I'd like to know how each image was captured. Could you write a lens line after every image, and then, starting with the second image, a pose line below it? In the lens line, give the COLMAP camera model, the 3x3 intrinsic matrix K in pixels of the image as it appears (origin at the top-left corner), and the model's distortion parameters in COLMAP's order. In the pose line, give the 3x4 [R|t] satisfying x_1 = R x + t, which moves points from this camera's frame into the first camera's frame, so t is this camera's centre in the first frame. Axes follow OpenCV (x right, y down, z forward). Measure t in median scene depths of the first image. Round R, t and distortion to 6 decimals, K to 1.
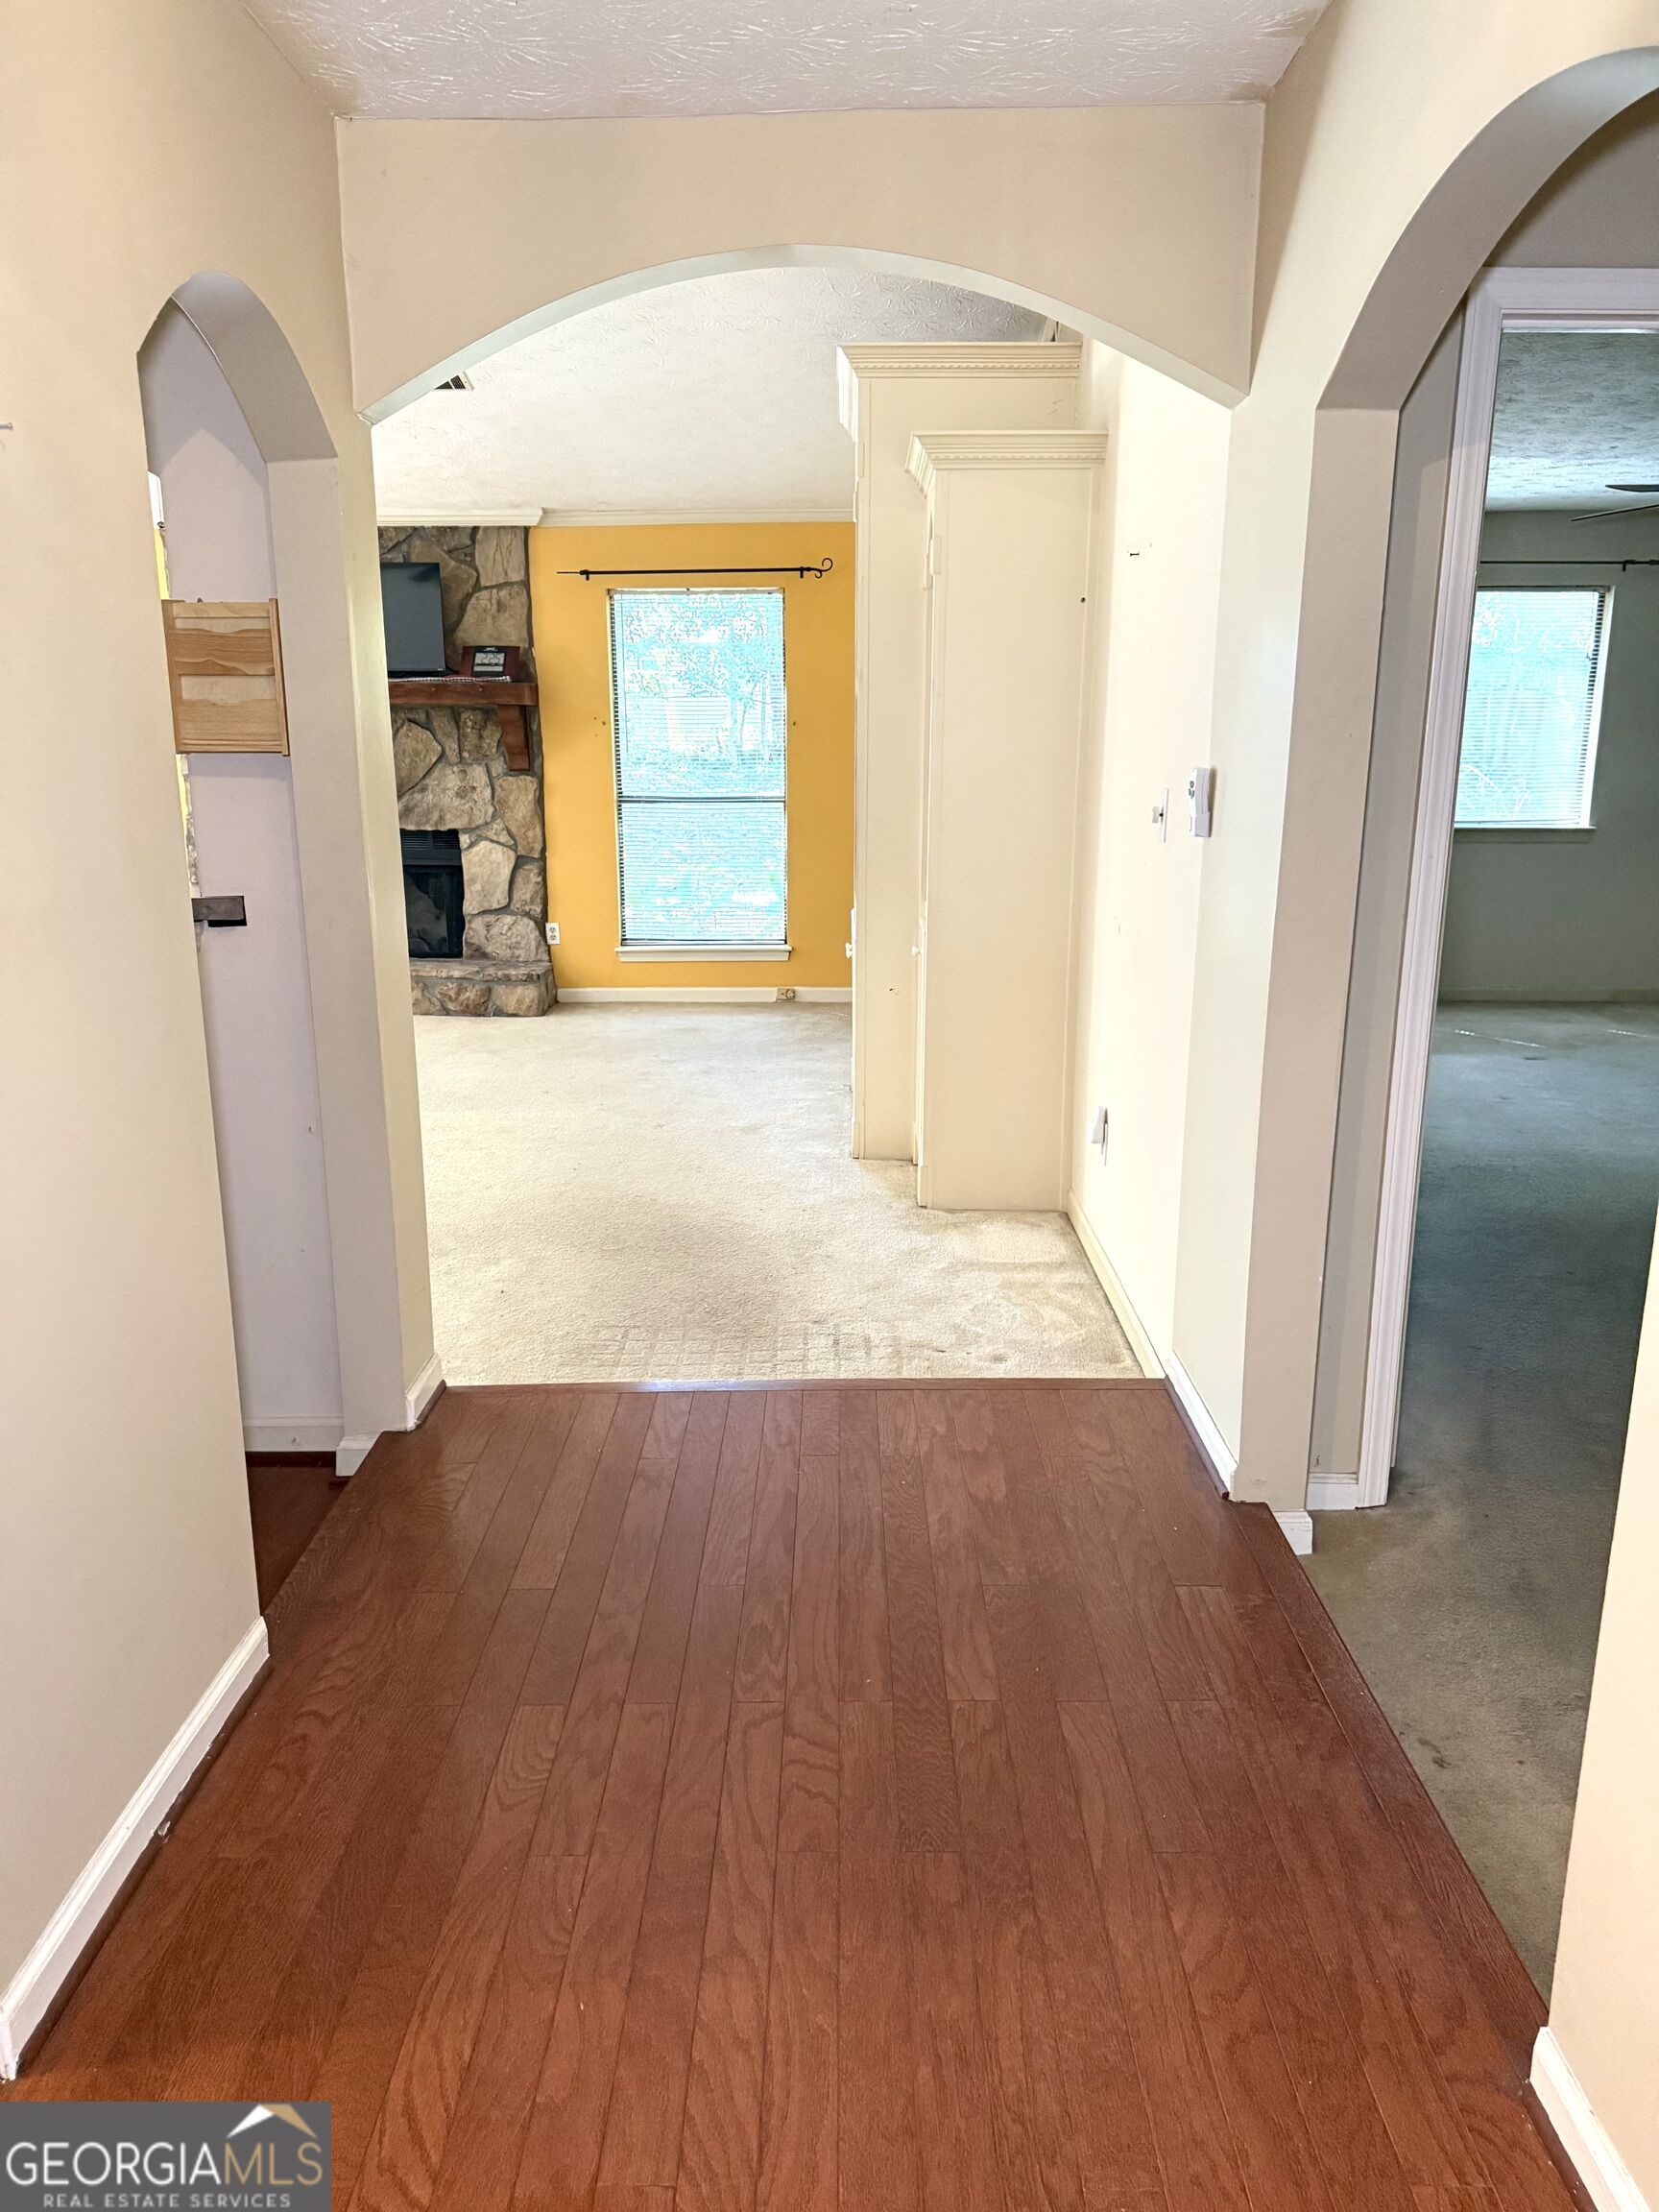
lens RADIAL K [[1540.7, 0, 850.0], [0, 1540.7, 1141.1], [0, 0, 1]] dist [0.033769, -0.031664]
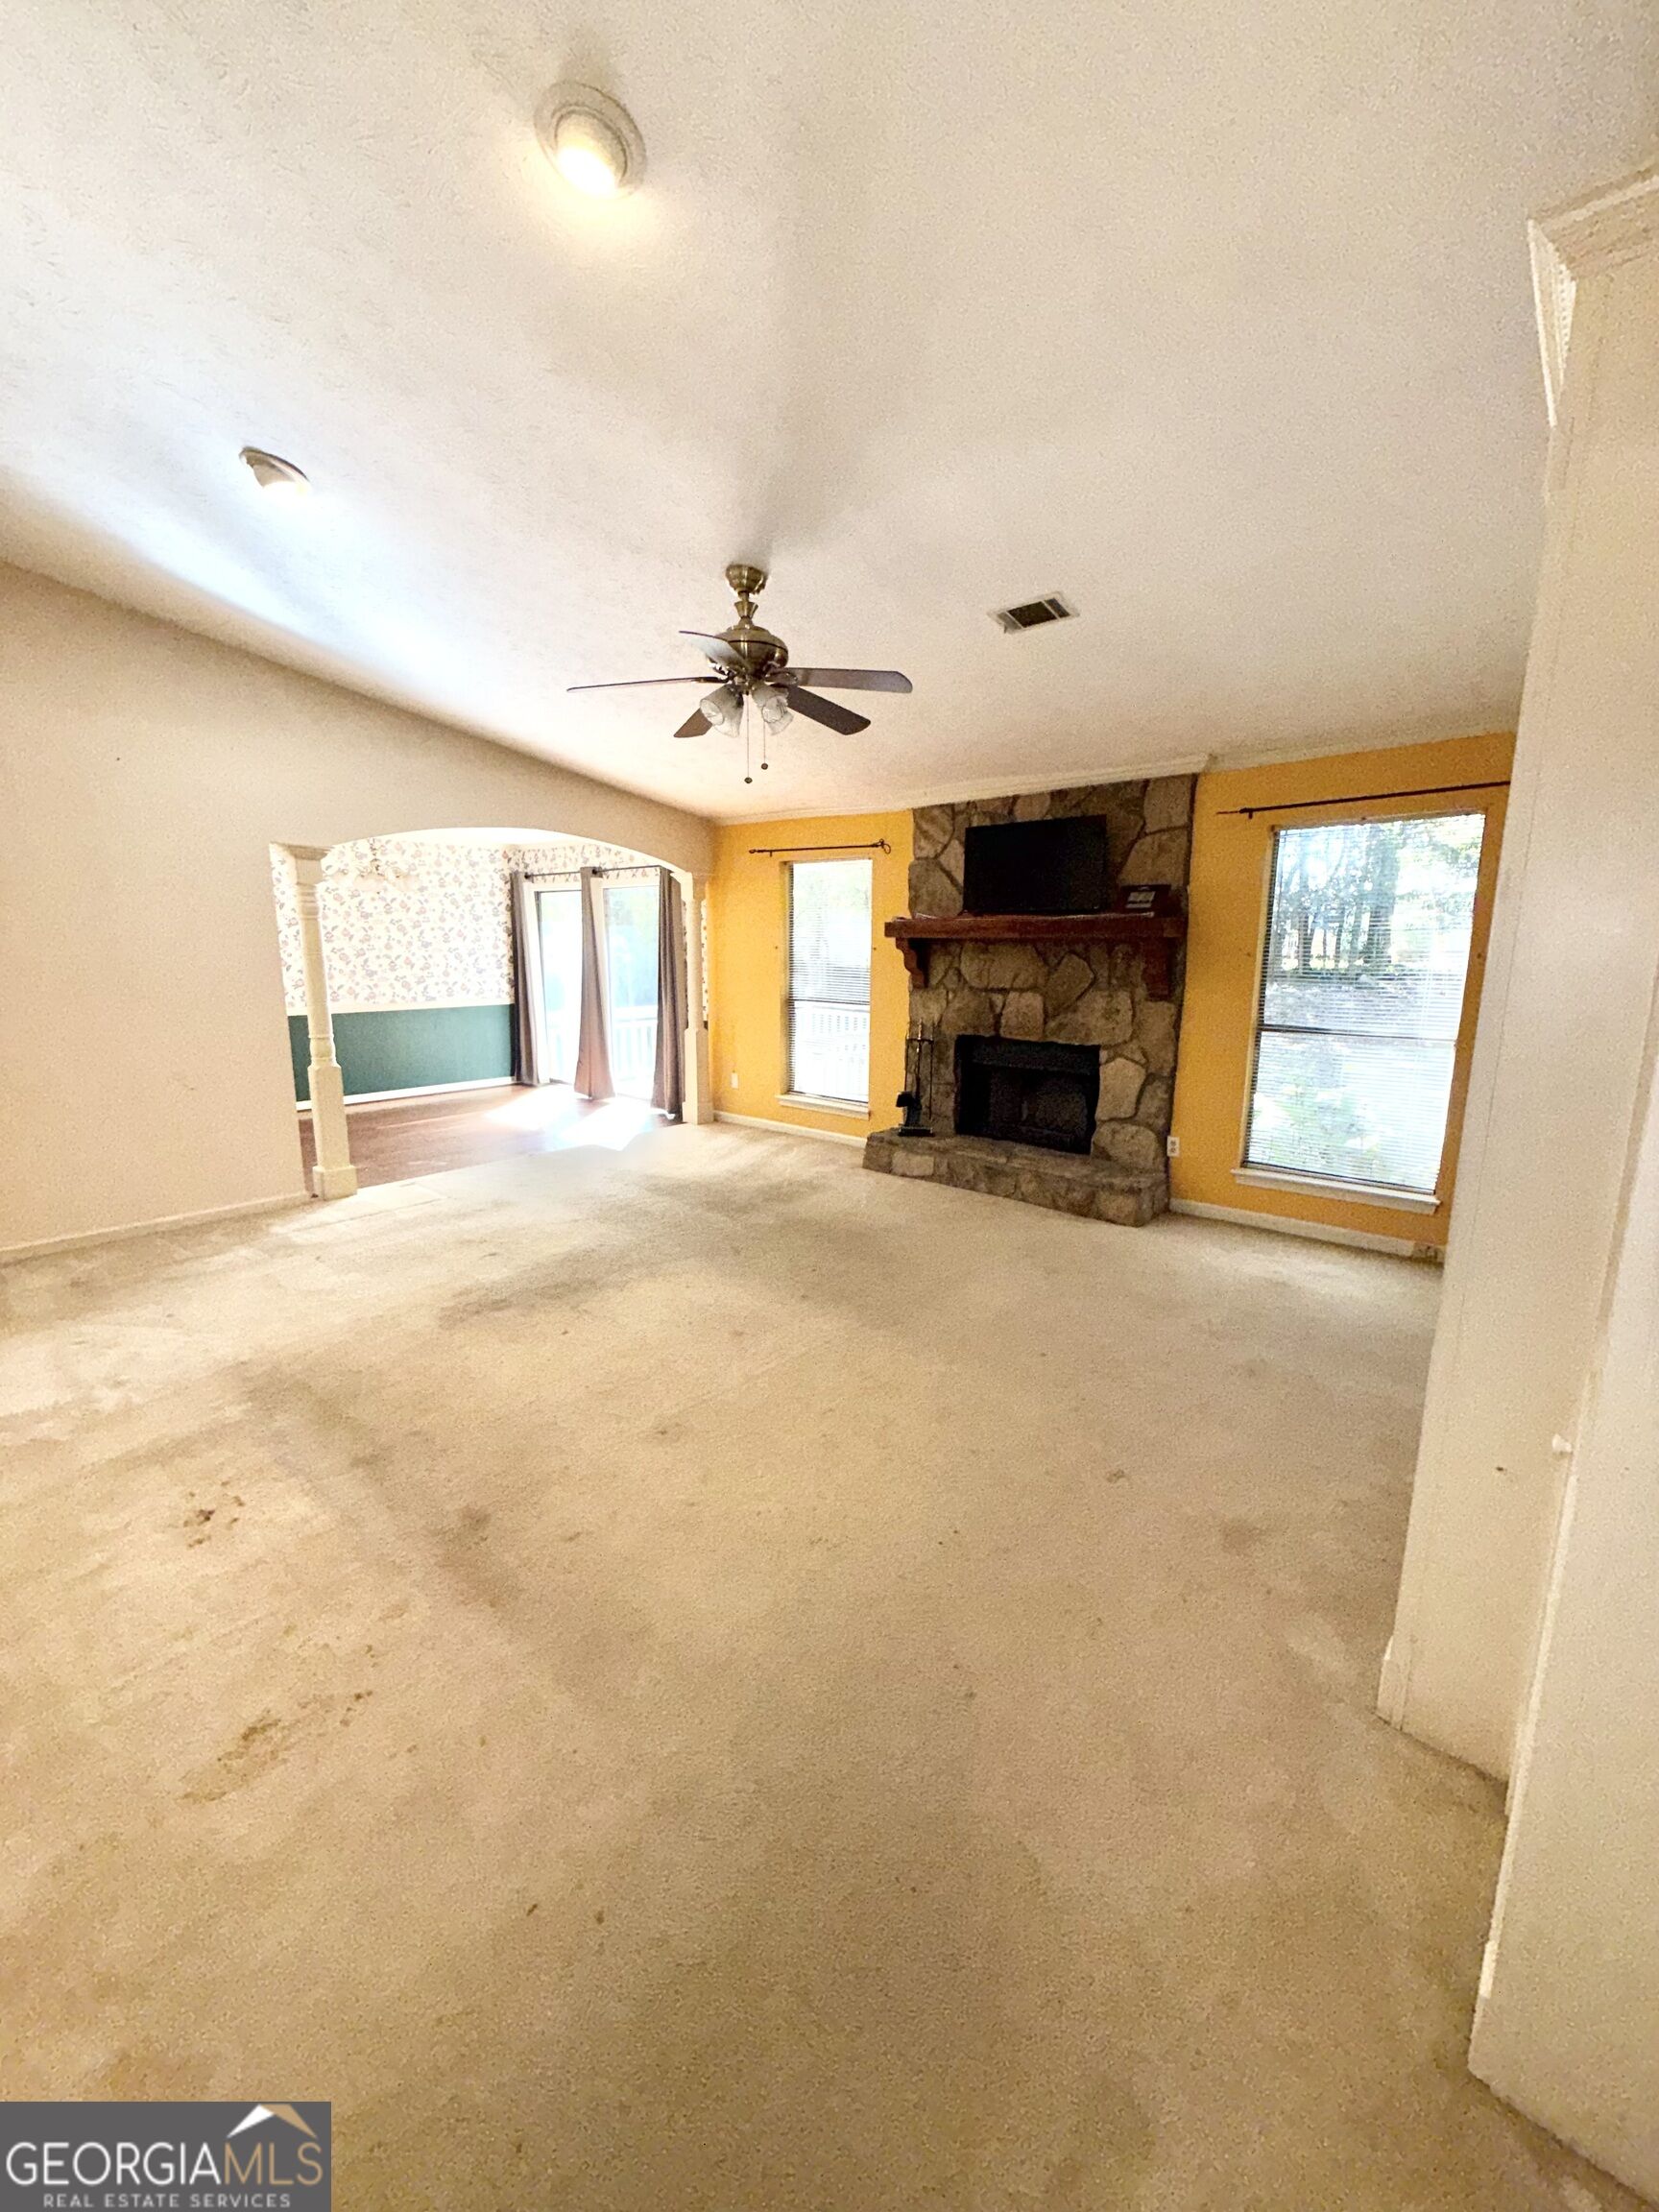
lens RADIAL K [[882.6, 0, 835.8], [0, 882.6, 1104.8], [0, 0, 1]] dist [-0.001434, -0.000816]
pose [[0.753522, 0.119969, -0.646383, 0.023643], [-0.175138, 0.984310, -0.021479, -0.115486], [0.633664, 0.129392, 0.762710, 0.405870]]
